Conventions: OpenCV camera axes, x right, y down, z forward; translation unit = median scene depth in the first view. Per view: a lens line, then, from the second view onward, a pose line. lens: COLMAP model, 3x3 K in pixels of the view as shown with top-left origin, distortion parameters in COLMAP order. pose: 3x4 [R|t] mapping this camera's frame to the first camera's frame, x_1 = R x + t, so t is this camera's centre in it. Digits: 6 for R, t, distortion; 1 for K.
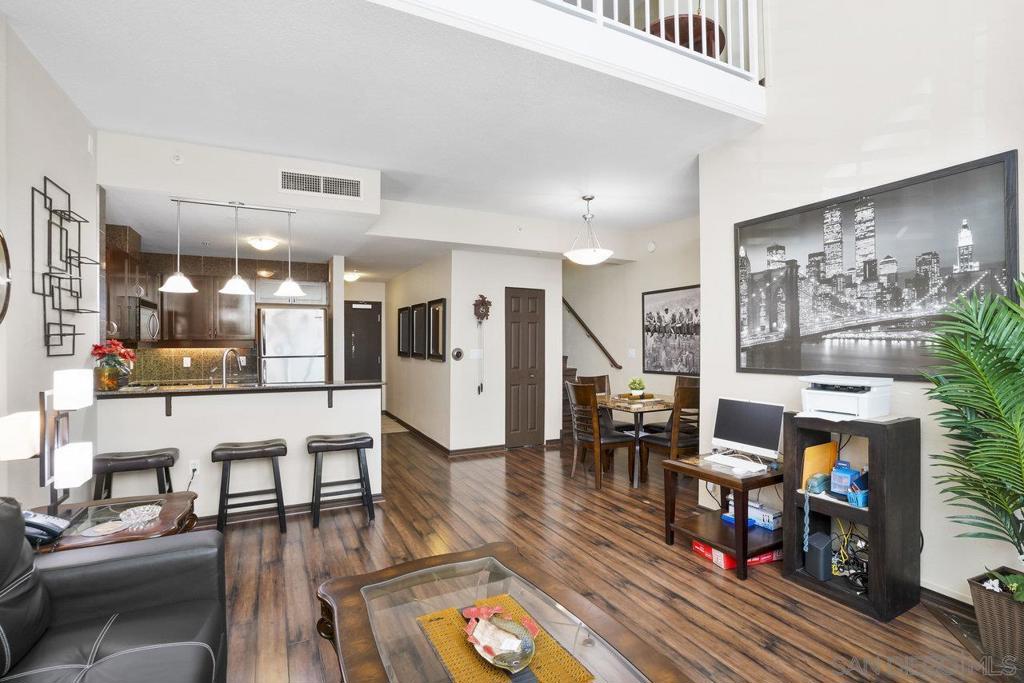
lens RADIAL K [[483.0, 0, 506.9], [0, 483.0, 339.3], [0, 0, 1]] dist [-0.030455, 0.002990]
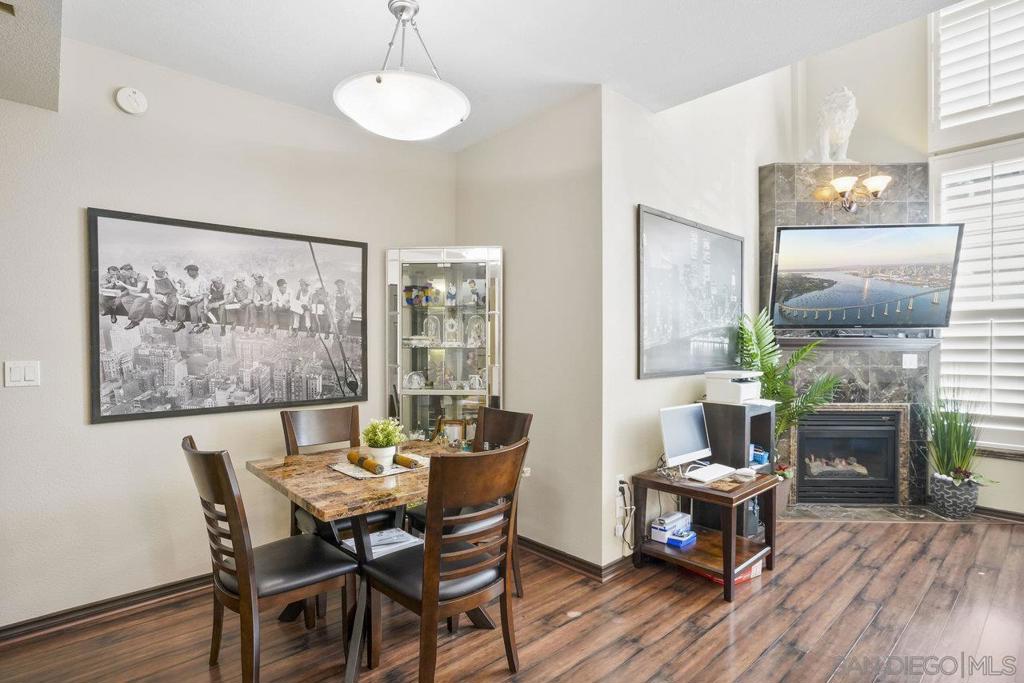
lens RADIAL K [[514.6, 0, 518.5], [0, 514.6, 350.9], [0, 0, 1]] dist [-0.022924, 0.004284]
pose [[-0.279161, -0.008793, 0.960204, -0.205706], [-0.008152, 0.999944, 0.006787, 0.008766], [-0.960210, -0.005933, -0.279217, 0.885241]]
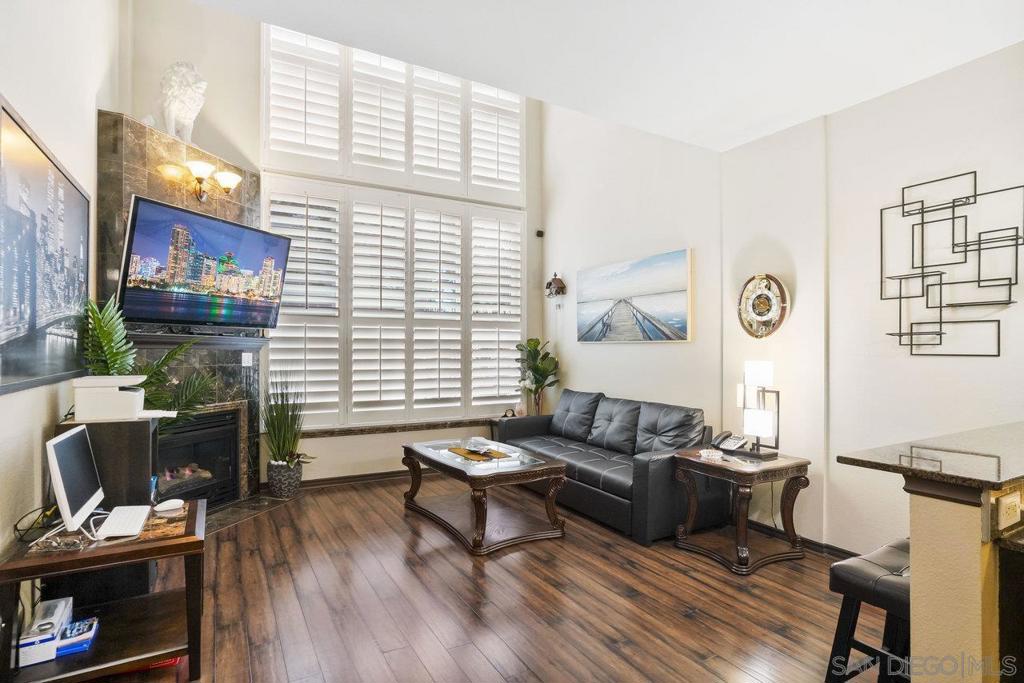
lens RADIAL K [[514.6, 0, 511.2], [0, 514.6, 350.2], [0, 0, 1]] dist [-0.022924, 0.004284]
pose [[-0.998547, -0.000571, -0.053886, -0.009602], [-0.000209, 0.999977, -0.006725, 0.015271], [0.053888, -0.006704, -0.998524, 0.930921]]
